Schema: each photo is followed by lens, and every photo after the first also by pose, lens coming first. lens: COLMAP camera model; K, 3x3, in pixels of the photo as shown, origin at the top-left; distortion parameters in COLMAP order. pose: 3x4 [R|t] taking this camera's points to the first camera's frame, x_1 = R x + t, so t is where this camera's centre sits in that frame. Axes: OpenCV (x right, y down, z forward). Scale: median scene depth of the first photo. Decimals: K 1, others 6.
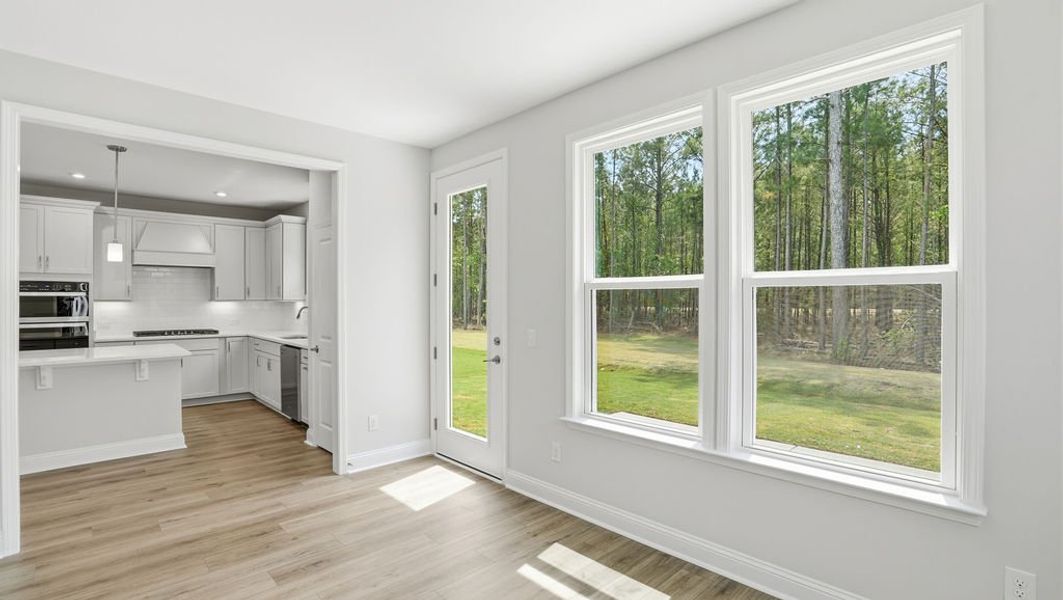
lens RADIAL K [[491.7, 0, 529.6], [0, 491.7, 300.3], [0, 0, 1]] dist [-0.062304, 0.022690]
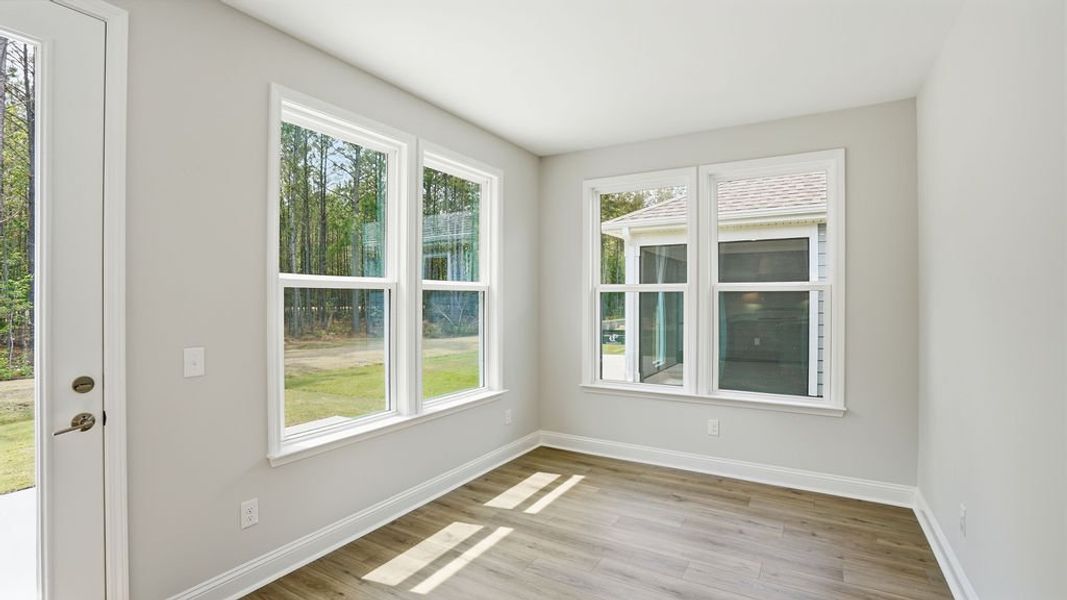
lens RADIAL K [[493.5, 0, 531.6], [0, 493.5, 300.3], [0, 0, 1]] dist [-0.062304, 0.022690]
pose [[-0.271002, -0.003737, 0.962571, -0.909100], [0.000130, 0.999992, 0.003919, -0.003456], [-0.962579, 0.001187, -0.271000, 0.990067]]
